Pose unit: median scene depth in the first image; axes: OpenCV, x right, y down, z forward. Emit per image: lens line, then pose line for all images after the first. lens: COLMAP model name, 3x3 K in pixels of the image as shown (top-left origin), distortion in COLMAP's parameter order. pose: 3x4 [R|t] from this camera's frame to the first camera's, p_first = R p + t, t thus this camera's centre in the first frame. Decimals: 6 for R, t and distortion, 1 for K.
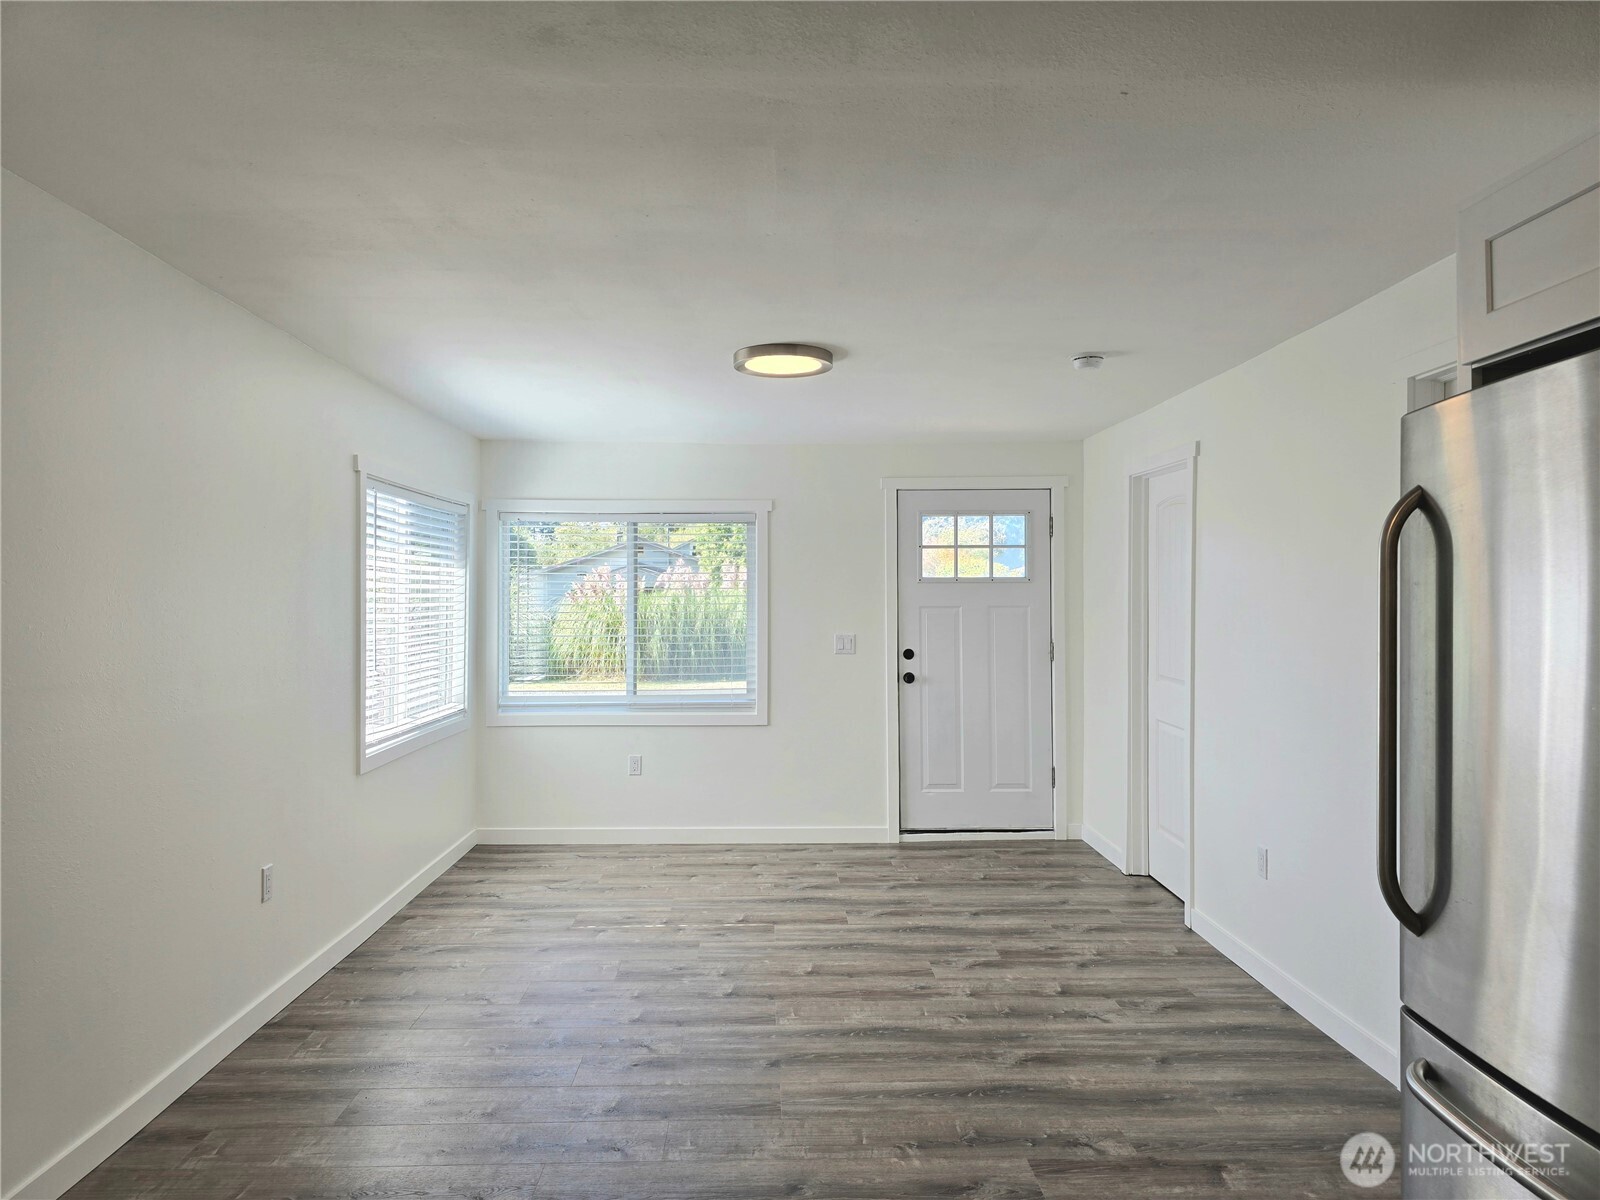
lens RADIAL K [[1074.5, 0, 786.7], [0, 1074.5, 590.9], [0, 0, 1]] dist [0.062935, -0.056521]
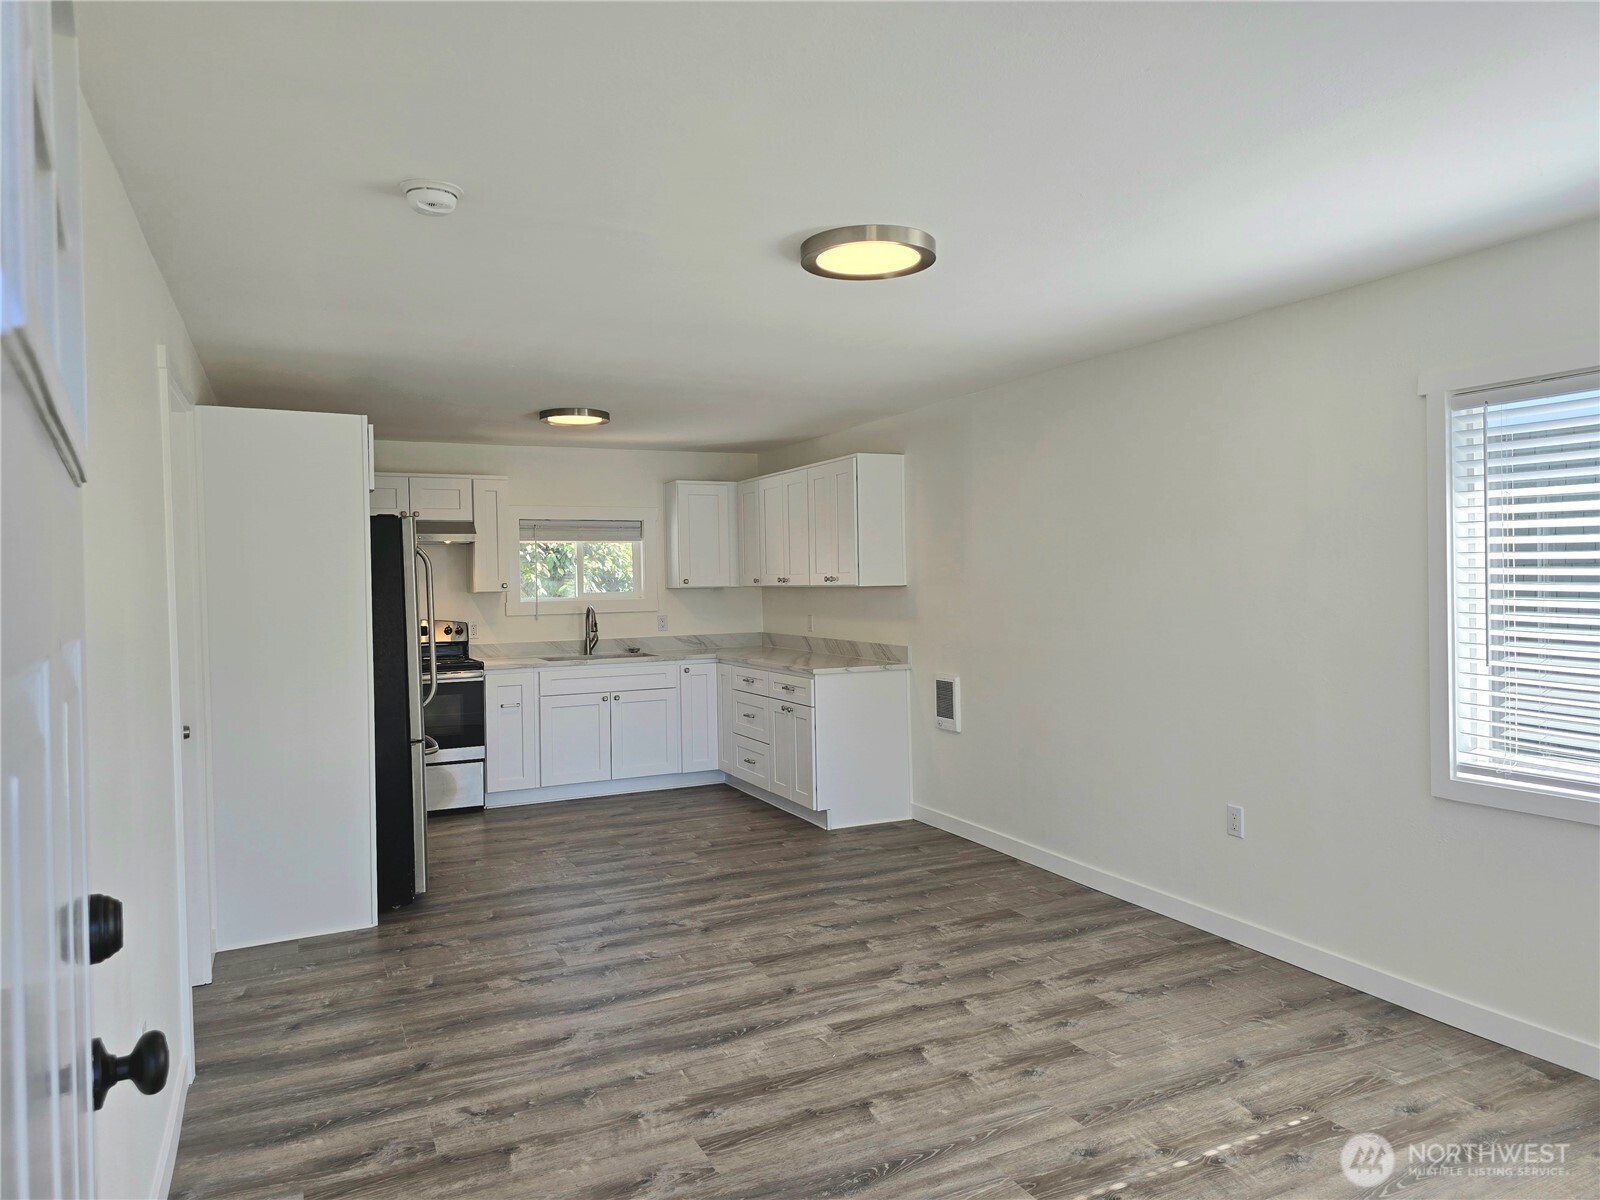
lens RADIAL K [[1074.5, 0, 803.9], [0, 1074.5, 587.0], [0, 0, 1]] dist [0.062935, -0.056521]
pose [[-0.911982, 0.021998, -0.409641, 0.342303], [0.024485, 0.999700, -0.000825, 0.013783], [0.409499, -0.010782, -0.912247, 1.634687]]
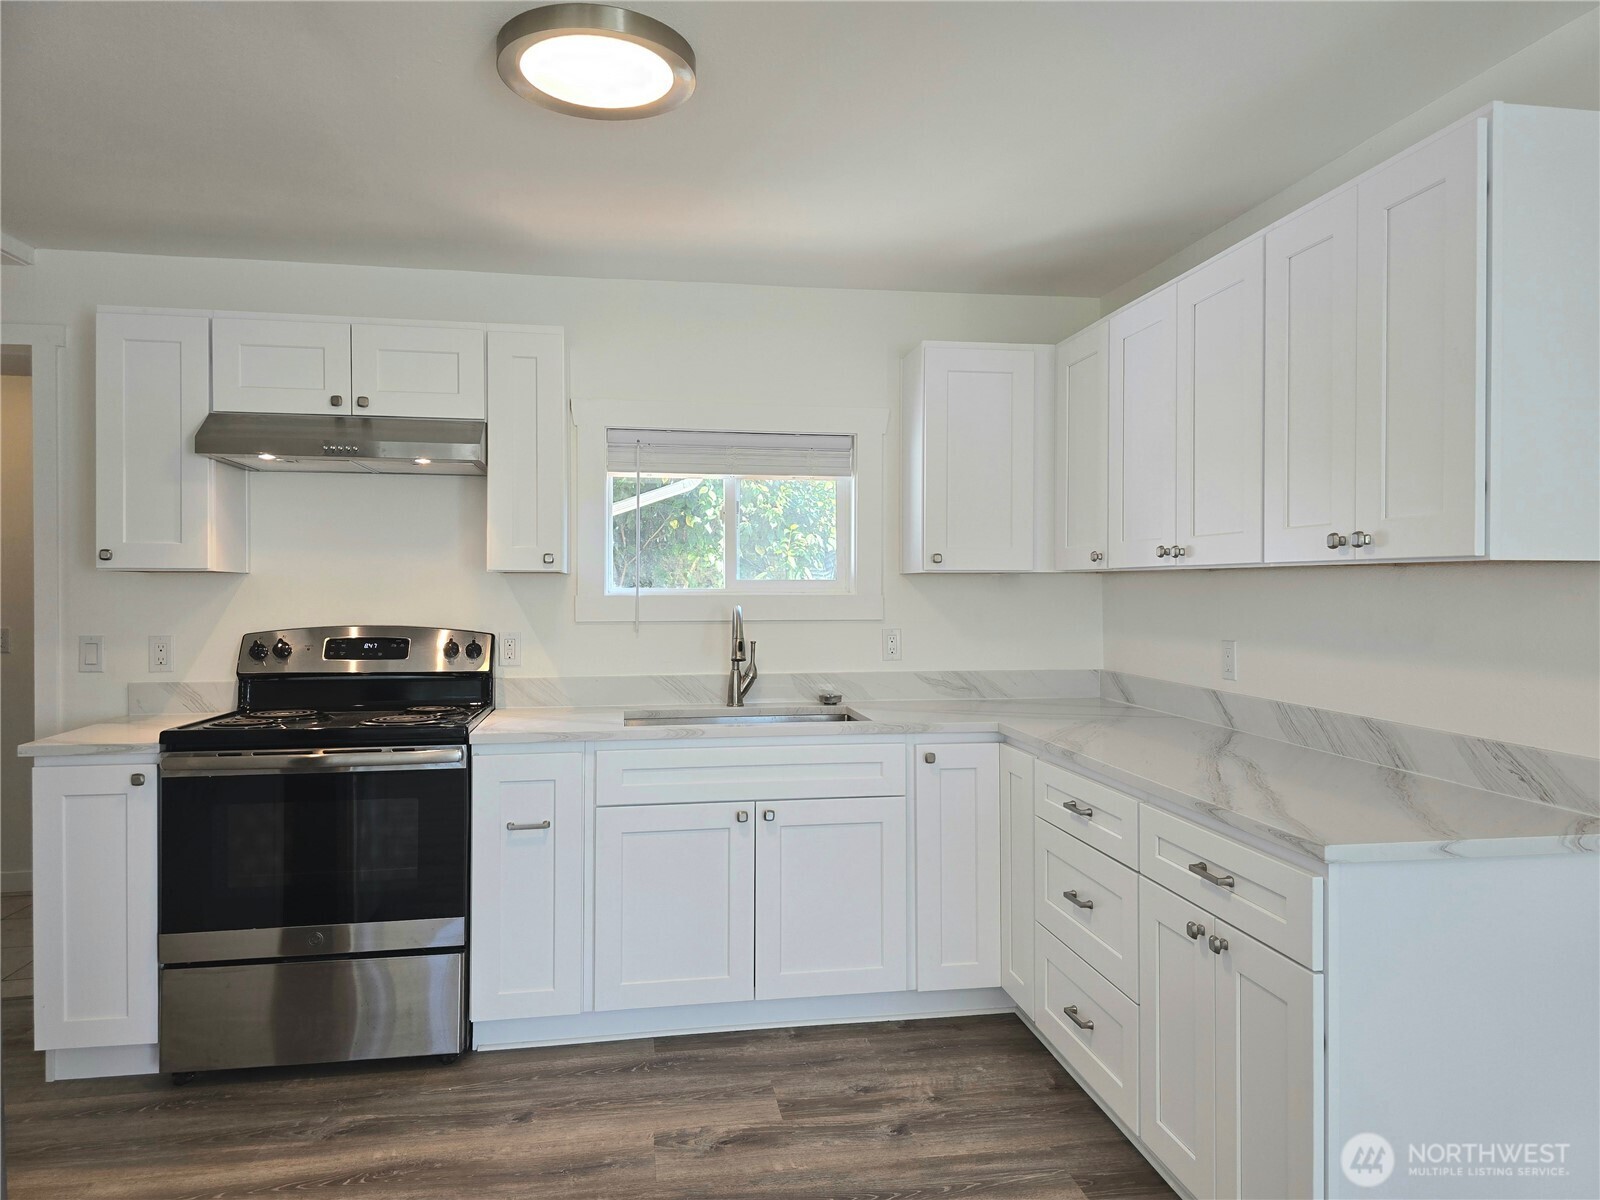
lens RADIAL K [[1074.5, 0, 810.9], [0, 1074.5, 592.1], [0, 0, 1]] dist [0.062935, -0.056521]
pose [[-0.988953, 0.003469, -0.148192, 0.002637], [0.003971, 0.999987, -0.003096, 0.026612], [0.148179, -0.003650, -0.988954, 0.713829]]
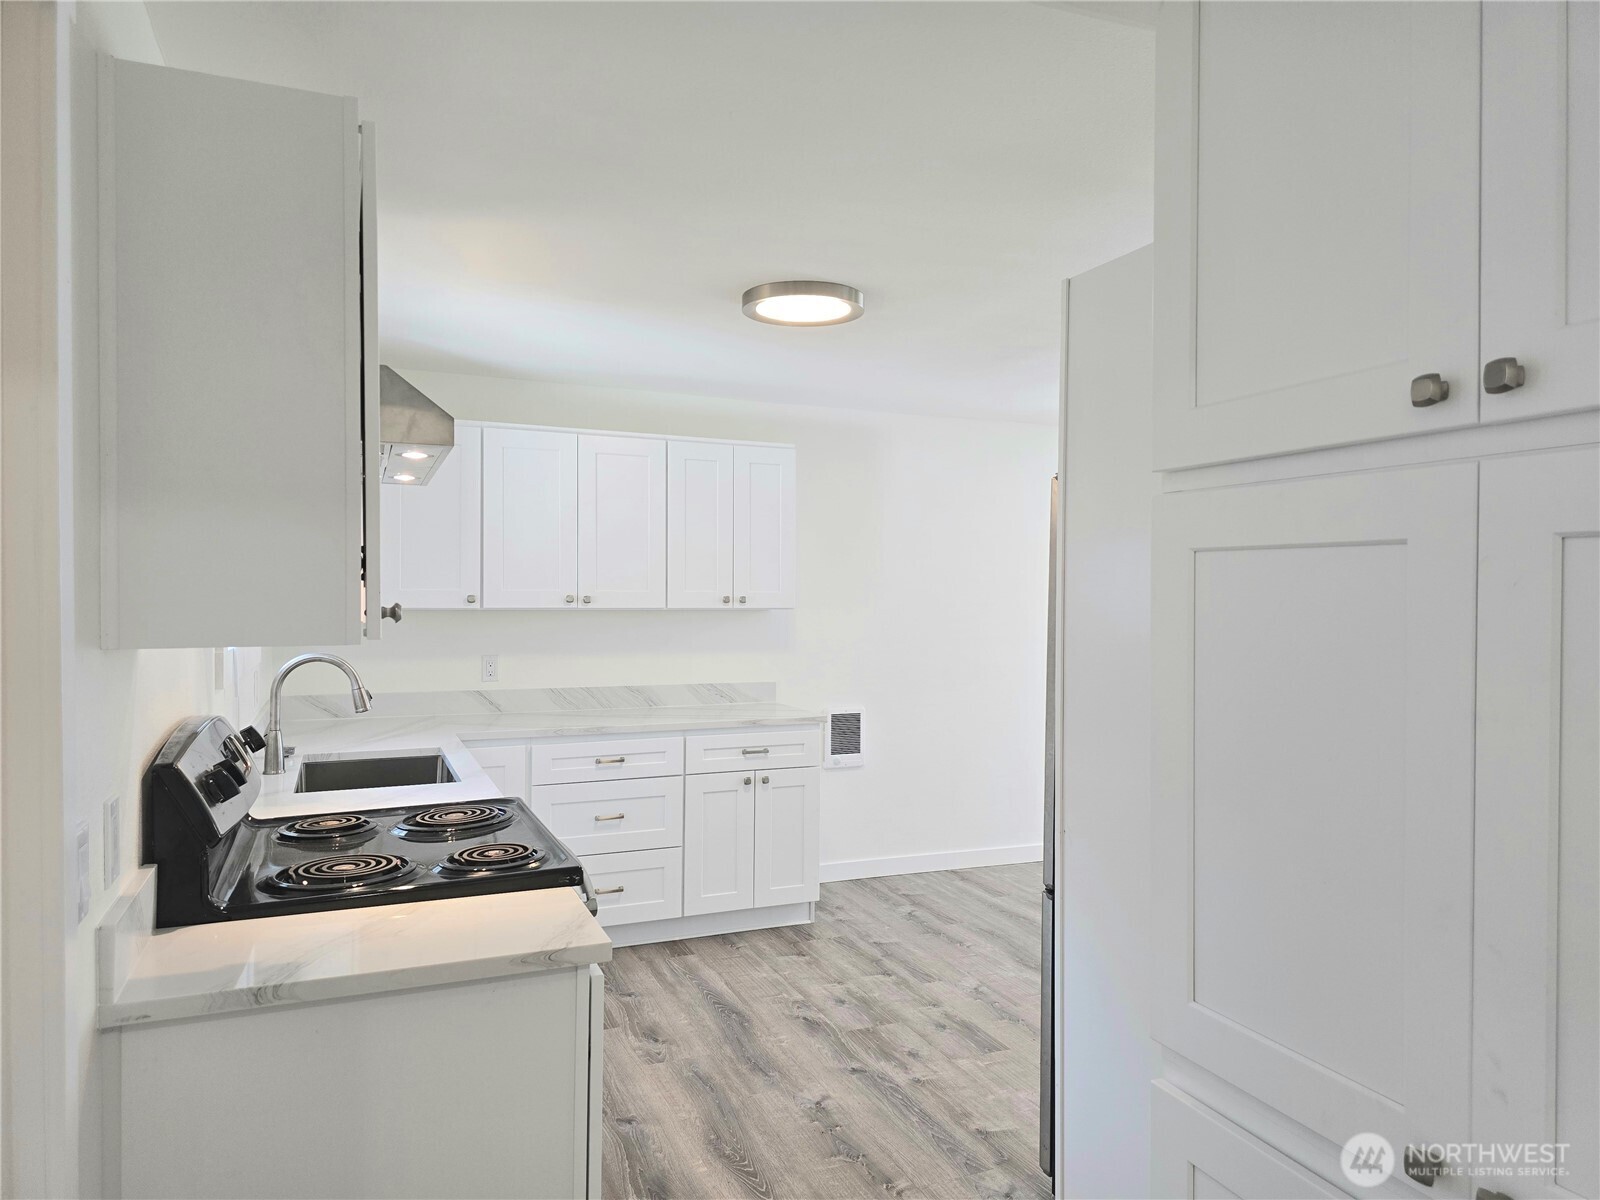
lens RADIAL K [[1074.5, 0, 822.8], [0, 1074.5, 592.7], [0, 0, 1]] dist [0.062935, -0.056521]
pose [[0.377770, 0.006892, -0.925874, 0.776541], [0.001330, 0.999967, 0.007986, -0.014293], [0.925899, -0.004249, 0.377748, -0.096311]]
